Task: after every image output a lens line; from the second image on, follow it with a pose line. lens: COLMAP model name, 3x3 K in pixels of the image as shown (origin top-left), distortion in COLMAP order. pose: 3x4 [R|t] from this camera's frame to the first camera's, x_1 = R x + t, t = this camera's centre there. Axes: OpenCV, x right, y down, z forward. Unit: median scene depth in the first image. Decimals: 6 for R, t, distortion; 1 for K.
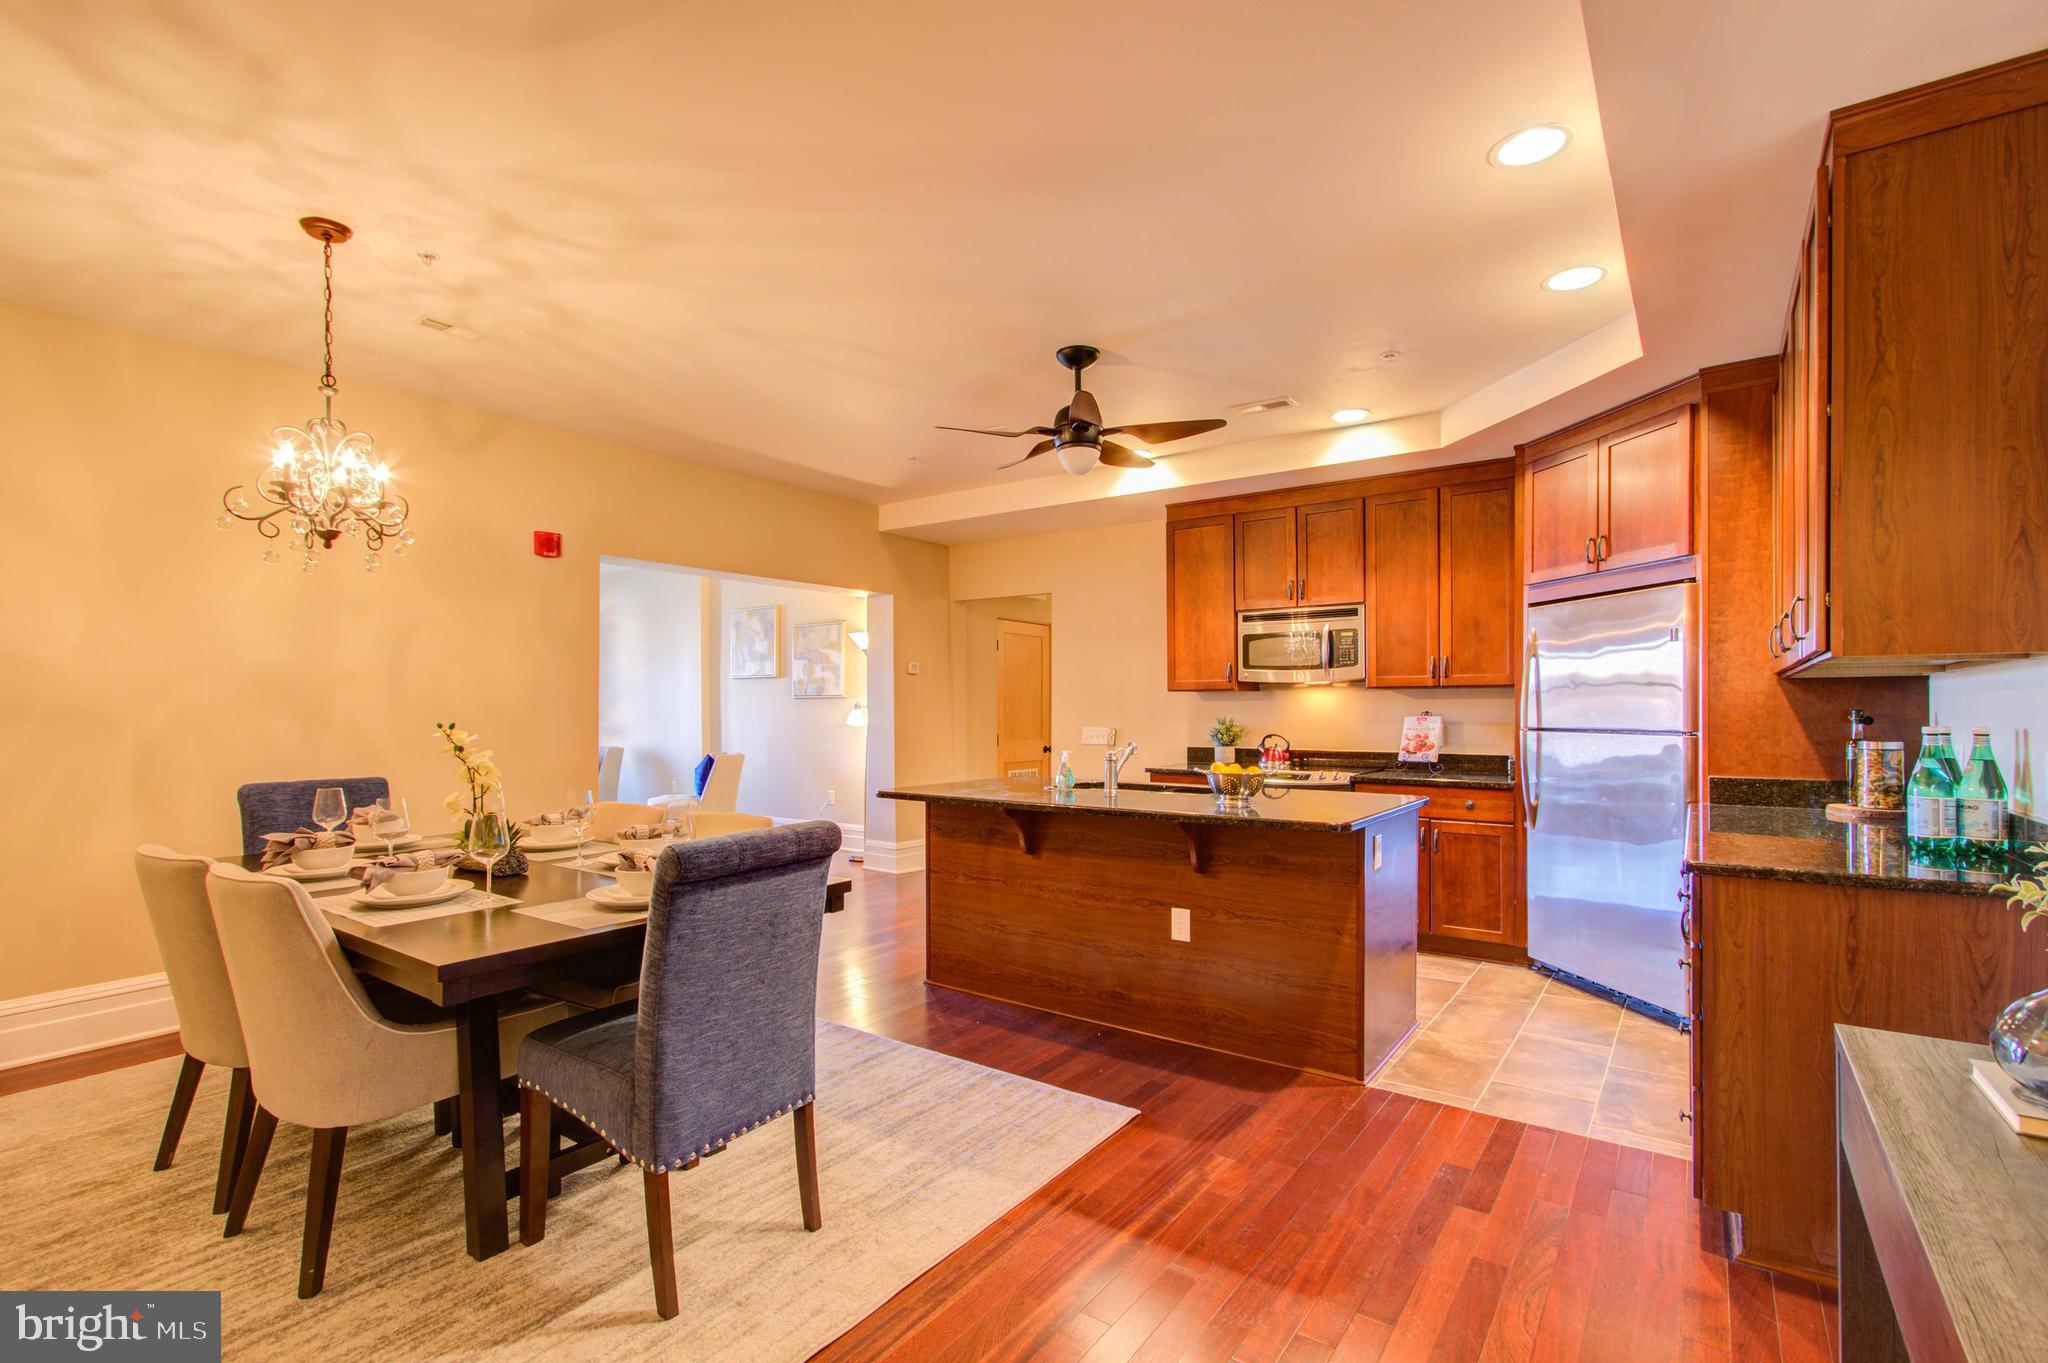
lens RADIAL K [[934.3, 0, 1027.3], [0, 934.3, 701.7], [0, 0, 1]] dist [0.000964, 0.002802]
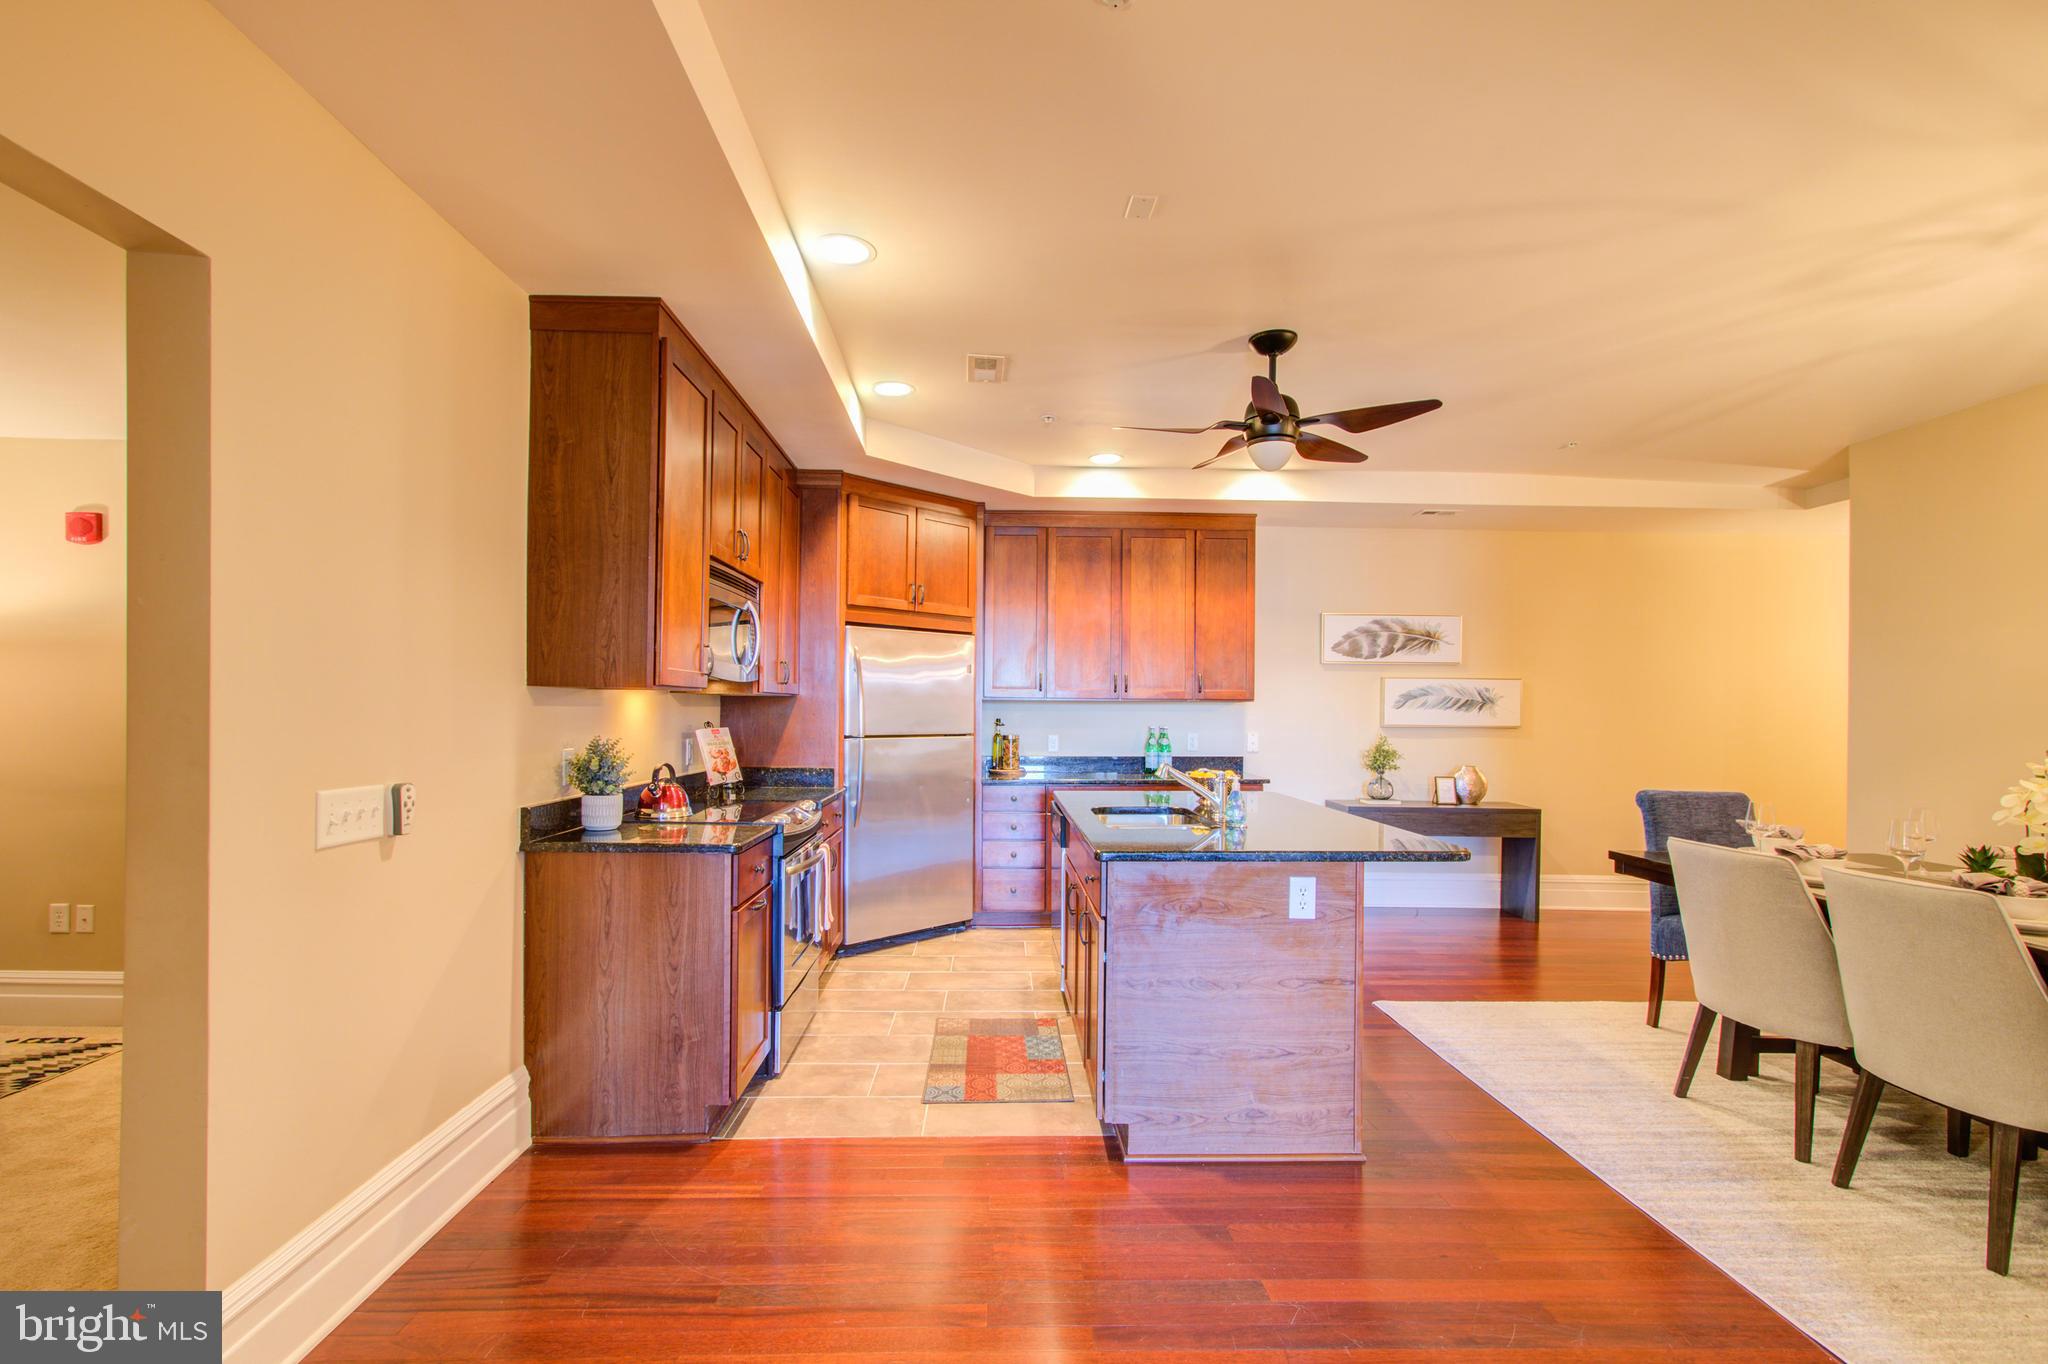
lens RADIAL K [[934.3, 0, 1025.3], [0, 934.3, 699.7], [0, 0, 1]] dist [0.000964, 0.002802]
pose [[-0.614820, 0.006140, 0.788644, -0.385989], [-0.005074, 0.999918, -0.011740, 0.002138], [-0.788651, -0.011220, -0.614739, 1.325848]]
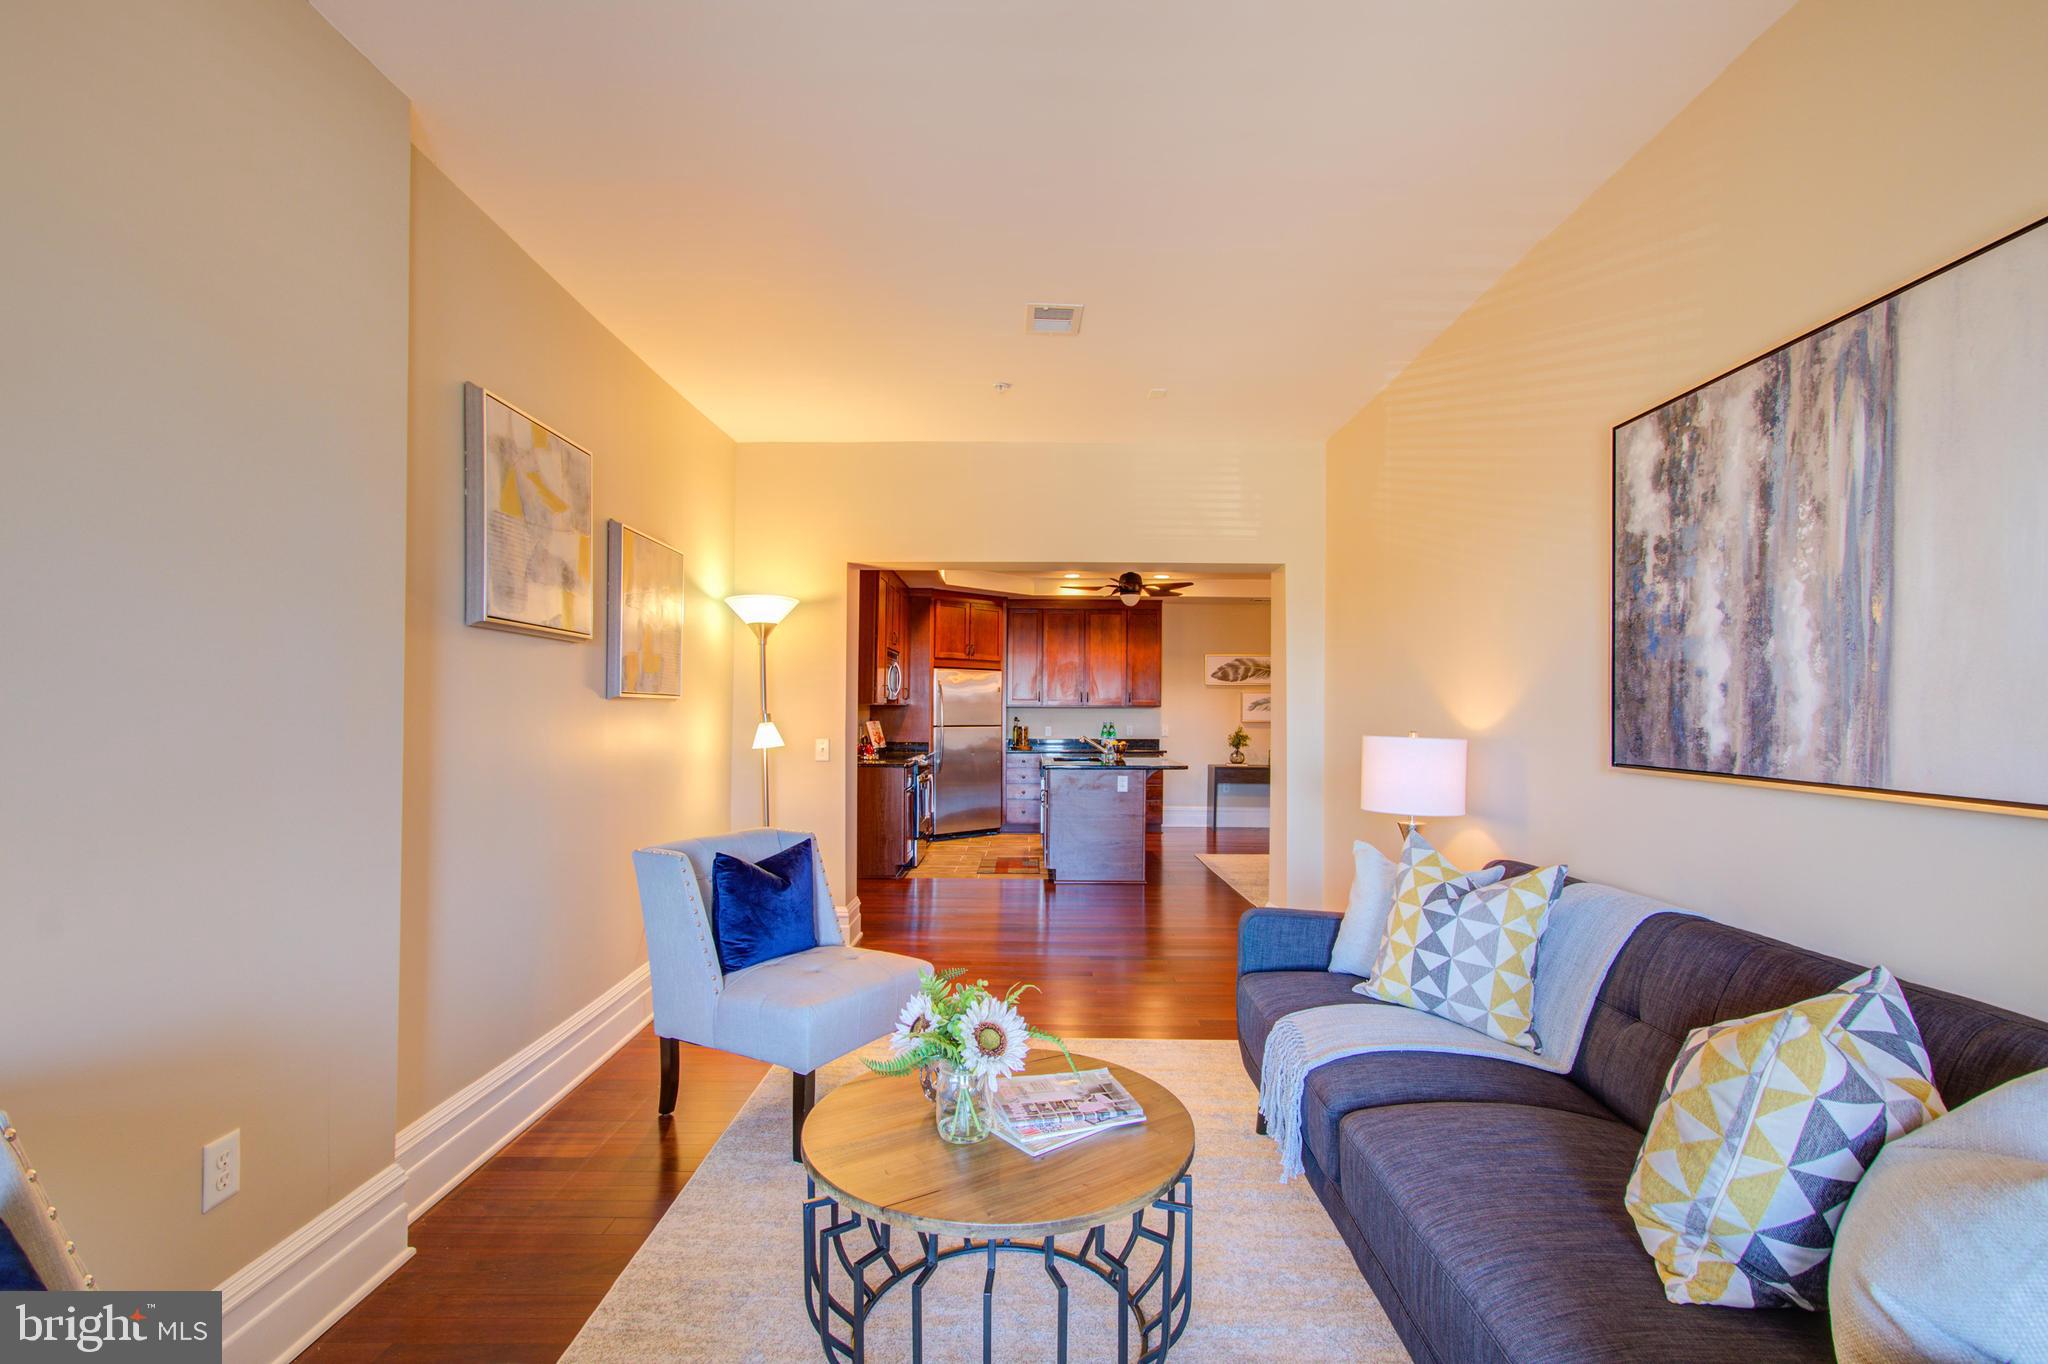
lens RADIAL K [[934.3, 0, 1026.2], [0, 934.3, 690.7], [0, 0, 1]] dist [0.000964, 0.002802]
pose [[-0.583321, 0.017063, 0.812063, -1.070614], [-0.003440, 0.999718, -0.023476, 0.002323], [-0.812235, -0.016487, -0.583098, 1.776931]]
